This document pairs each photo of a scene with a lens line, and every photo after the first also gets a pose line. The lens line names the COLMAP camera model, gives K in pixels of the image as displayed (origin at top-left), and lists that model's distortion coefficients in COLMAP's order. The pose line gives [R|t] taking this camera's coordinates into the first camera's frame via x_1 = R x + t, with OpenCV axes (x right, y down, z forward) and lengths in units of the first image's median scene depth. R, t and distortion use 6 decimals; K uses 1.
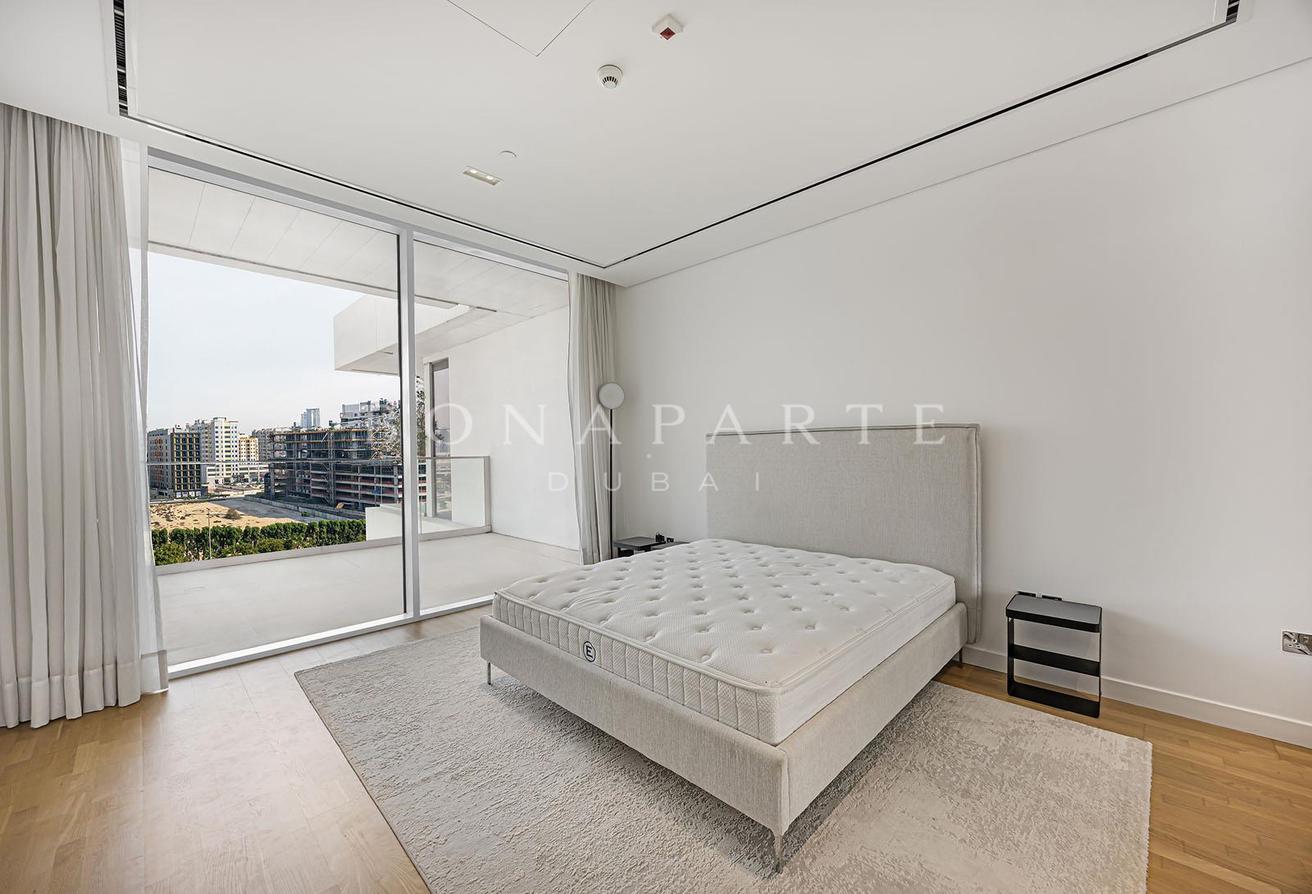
lens RADIAL K [[500.9, 0, 664.1], [0, 500.9, 459.7], [0, 0, 1]] dist [-0.012240, -0.000042]
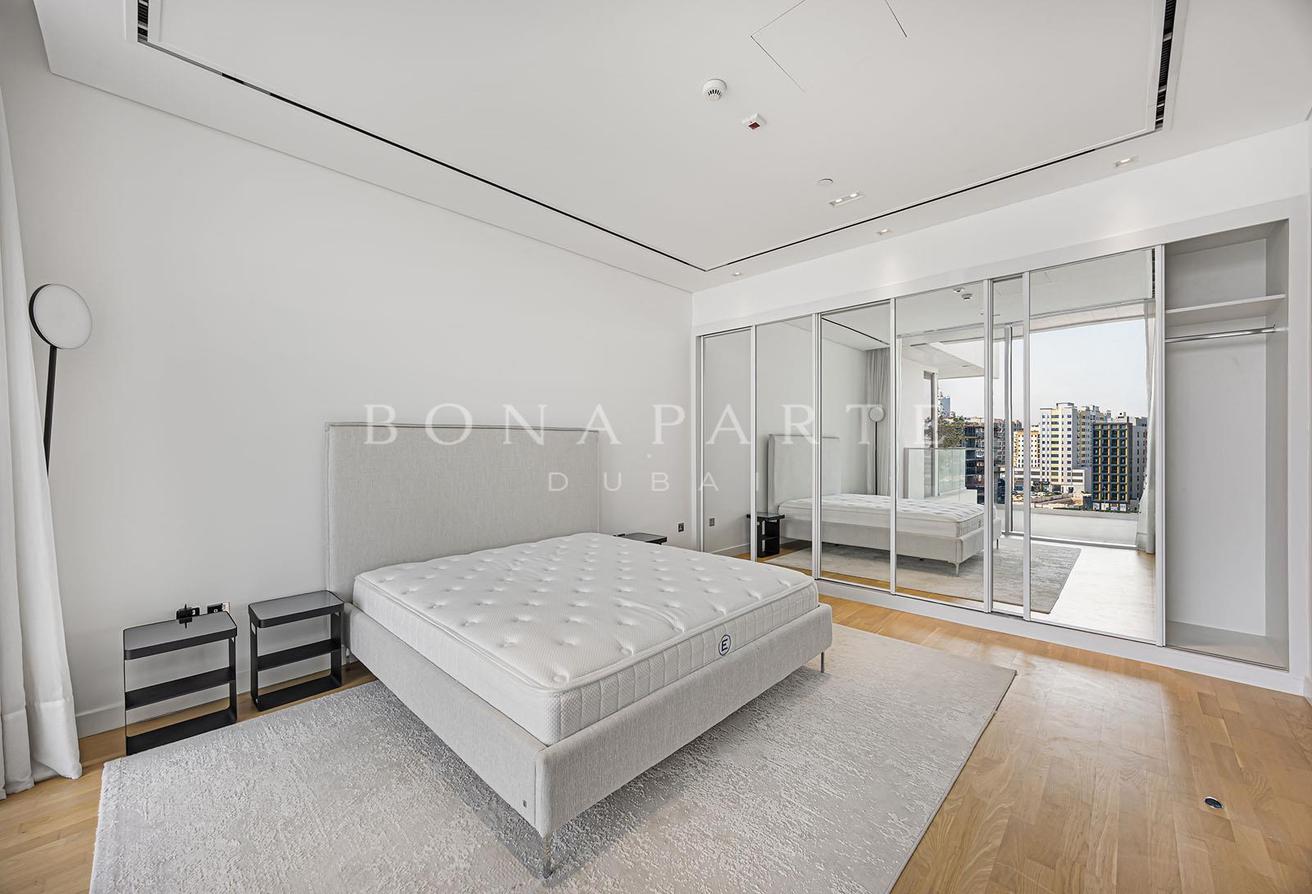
lens RADIAL K [[502.3, 0, 648.9], [0, 502.3, 448.2], [0, 0, 1]] dist [0.000656, -0.000244]
pose [[0.001739, 0.007714, 0.999969, -0.839042], [0.019239, 0.999785, -0.007746, -0.003861], [-0.999813, 0.019252, 0.001590, 0.827542]]
